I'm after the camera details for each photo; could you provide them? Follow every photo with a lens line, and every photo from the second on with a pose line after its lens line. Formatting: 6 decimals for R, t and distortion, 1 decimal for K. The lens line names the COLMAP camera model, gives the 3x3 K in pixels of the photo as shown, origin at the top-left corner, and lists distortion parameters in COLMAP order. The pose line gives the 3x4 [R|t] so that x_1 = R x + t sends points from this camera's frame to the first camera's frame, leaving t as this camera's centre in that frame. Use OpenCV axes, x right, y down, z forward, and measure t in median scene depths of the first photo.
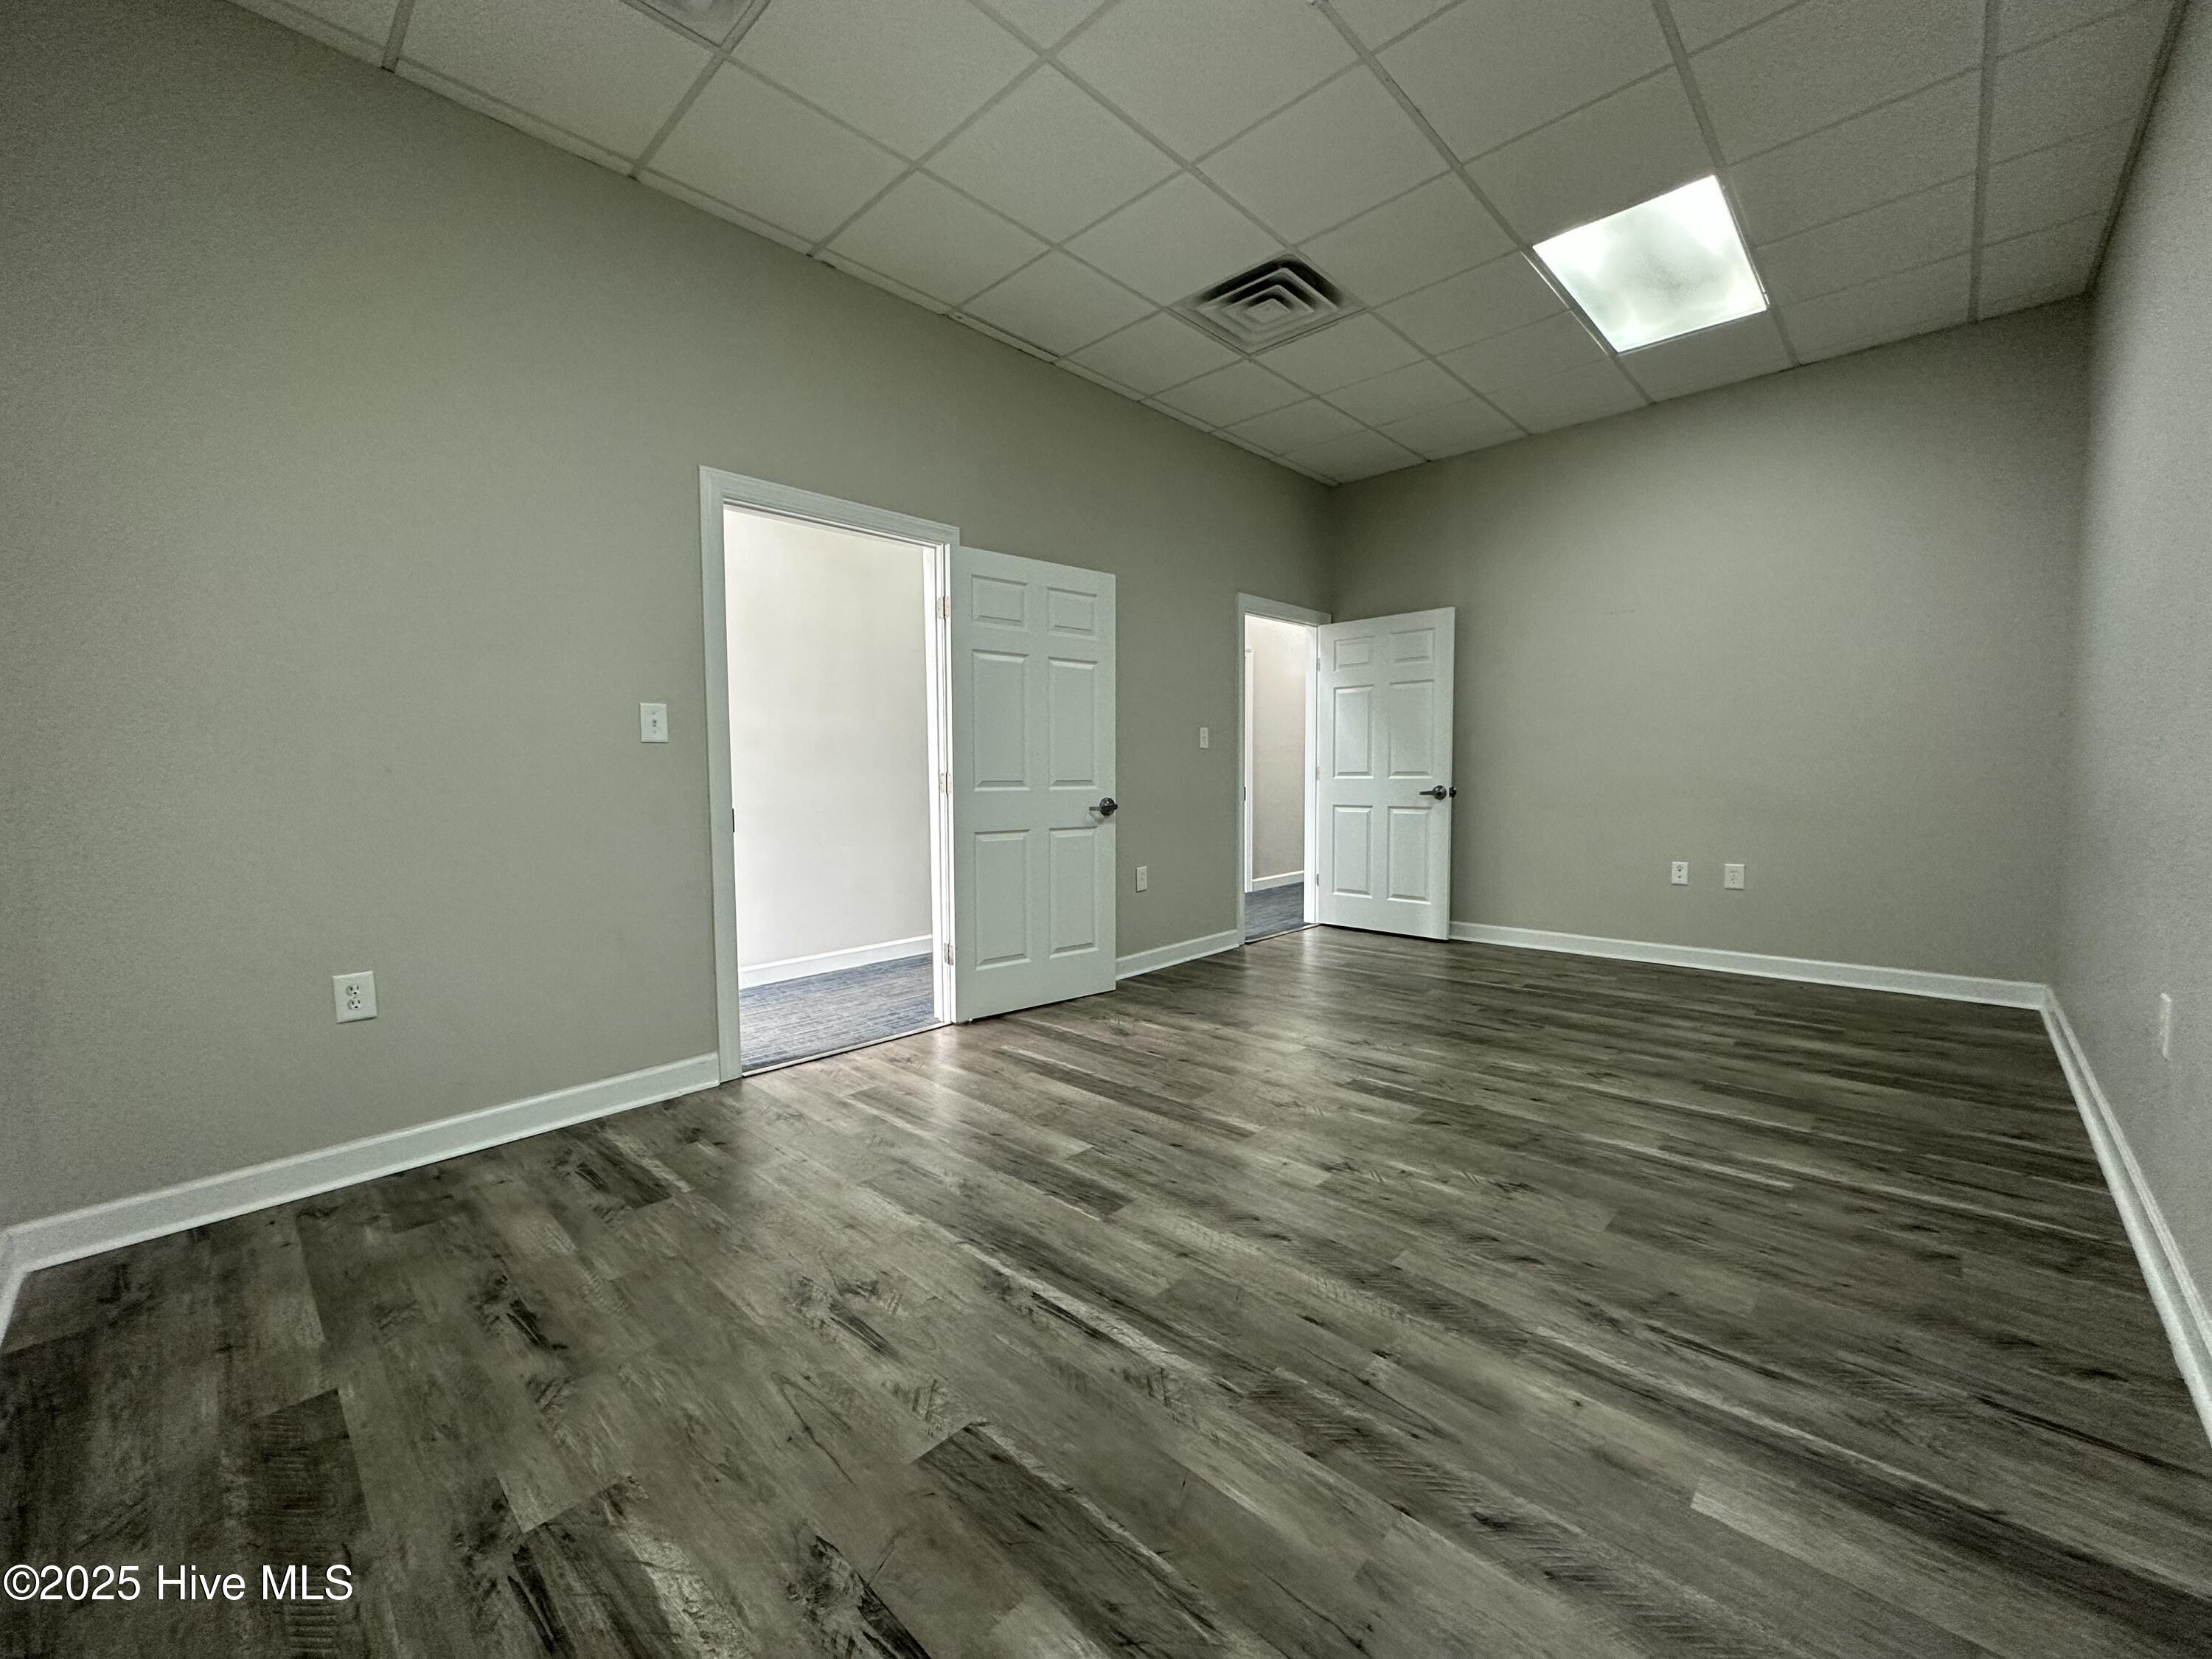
lens RADIAL K [[880.2, 0, 1100.0], [0, 880.2, 820.6], [0, 0, 1]] dist [-0.000514, 0.000078]
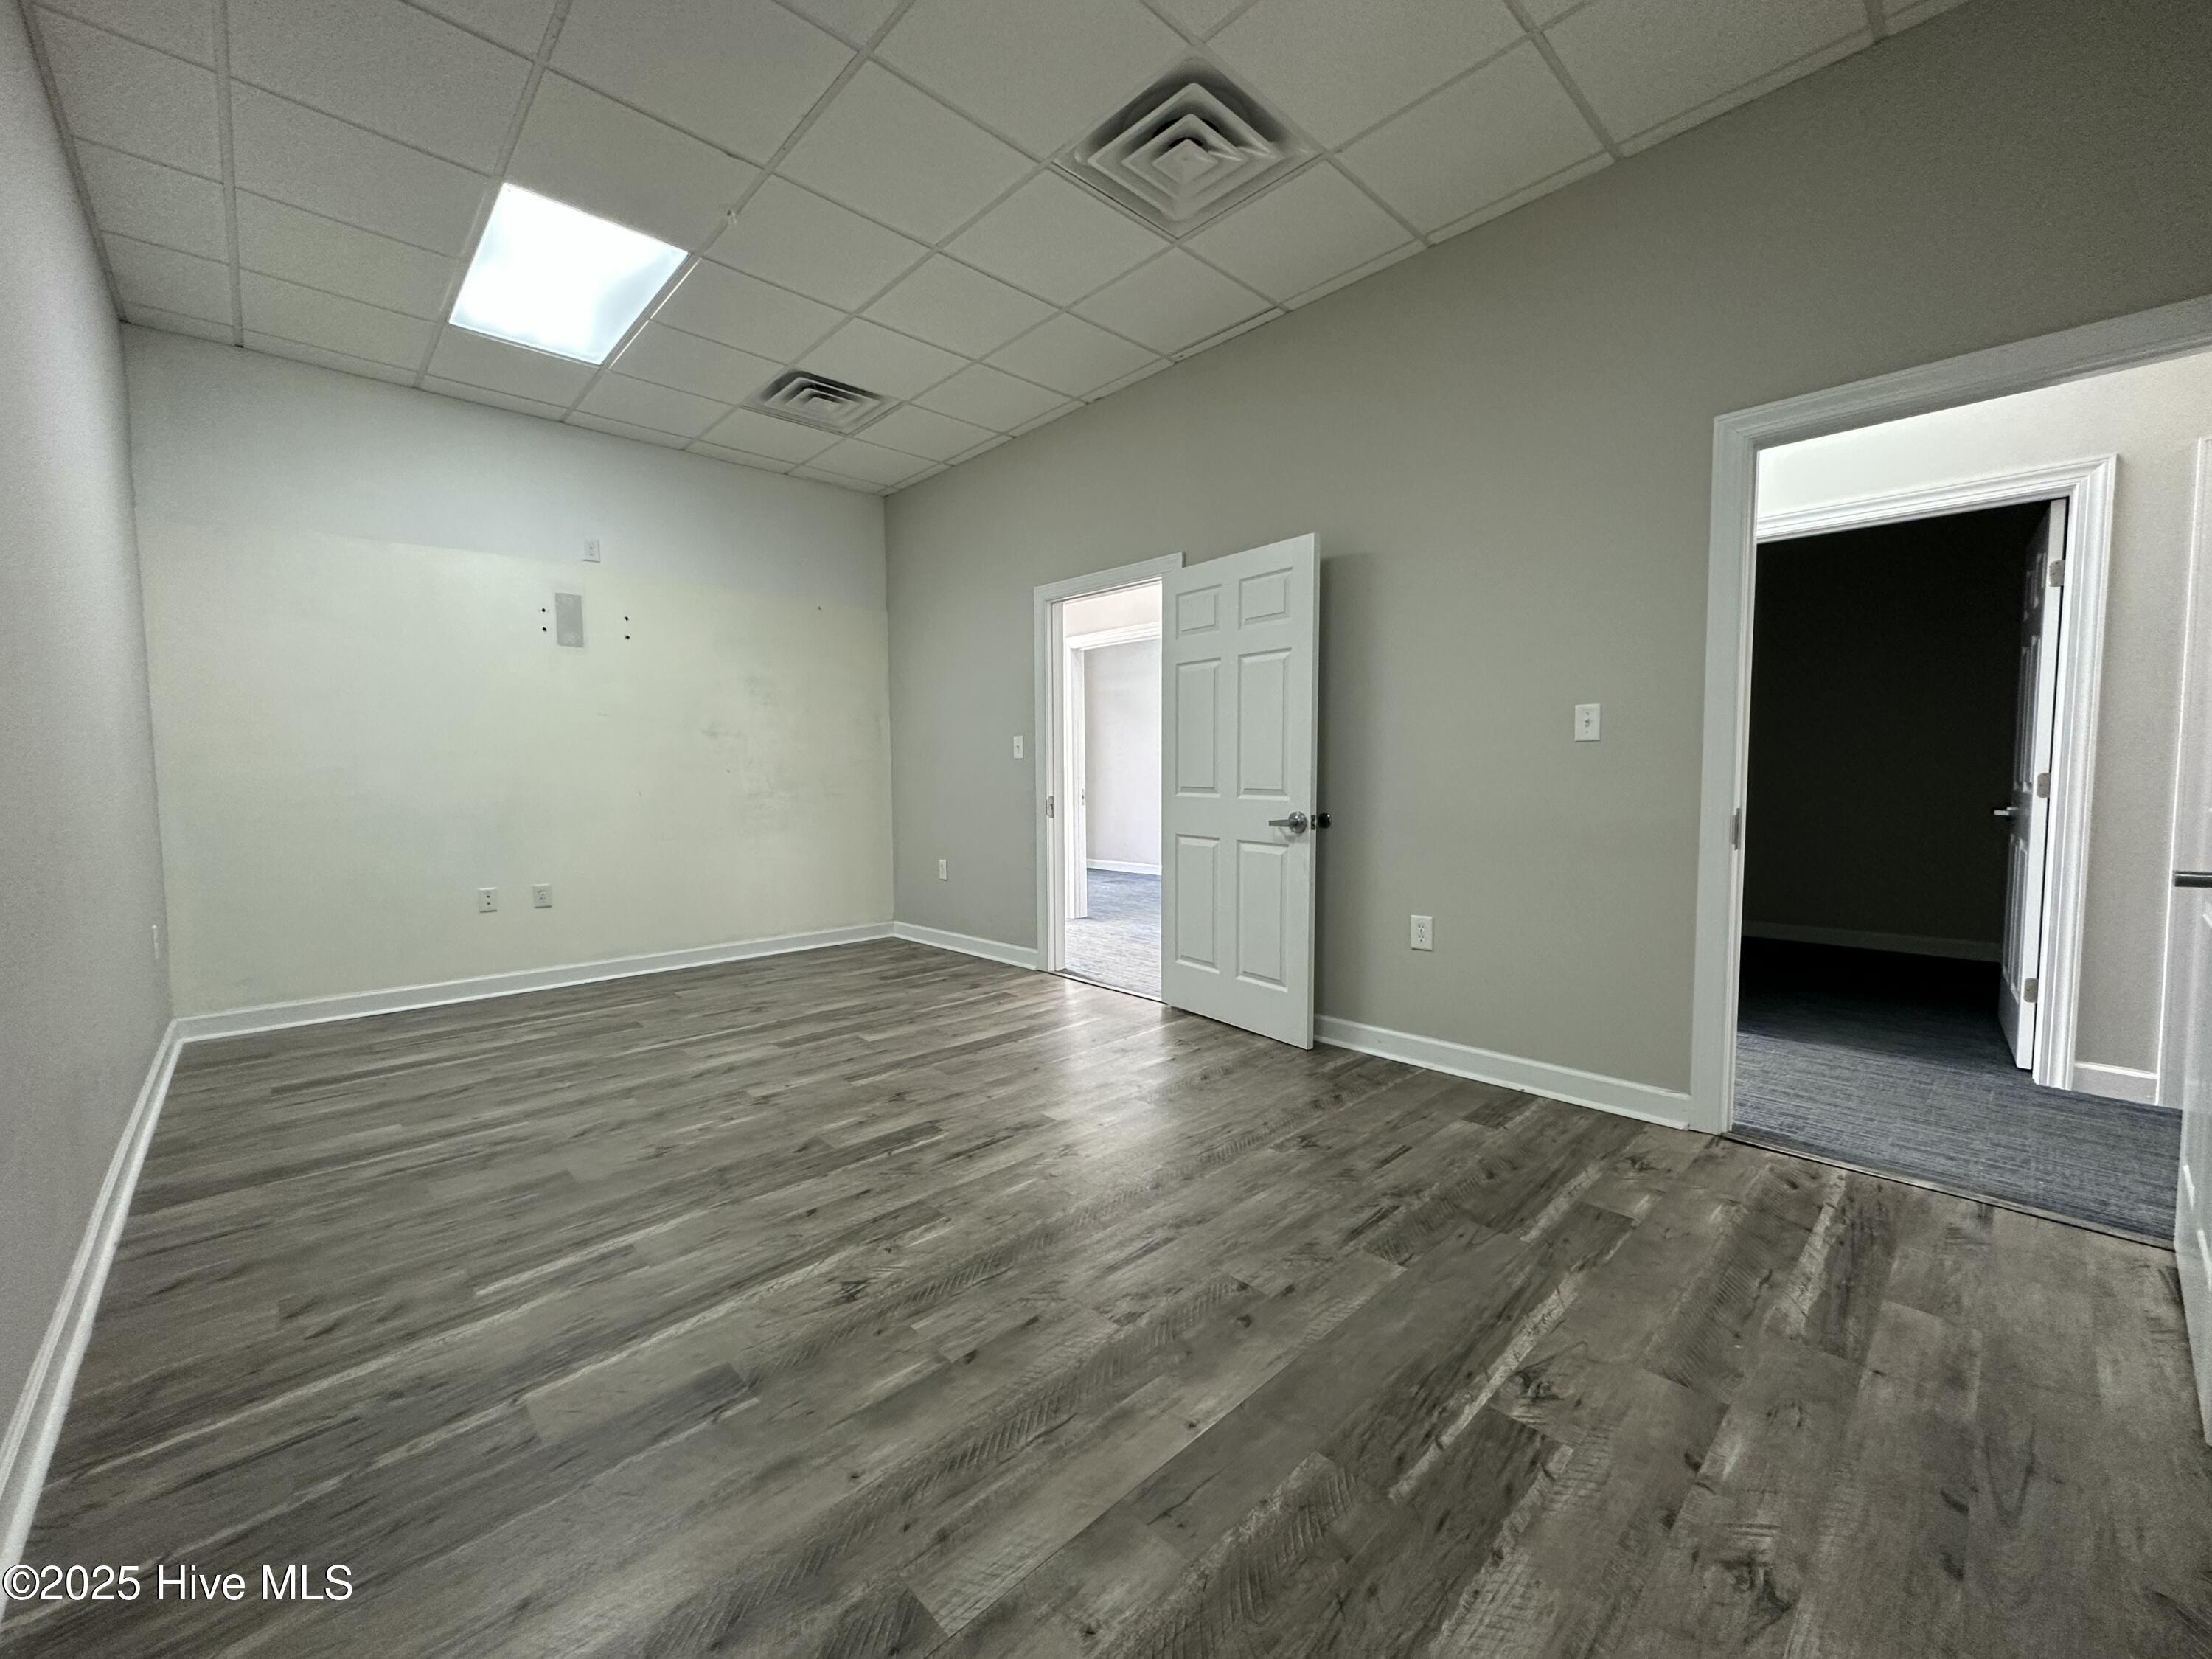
lens RADIAL K [[880.2, 0, 1106.8], [0, 880.2, 828.6], [0, 0, 1]] dist [-0.000514, 0.000078]
pose [[-0.043648, 0.075767, -0.996170, 1.472400], [-0.049059, 0.995755, 0.077885, -0.115406], [0.997842, 0.052271, -0.039745, 1.516571]]
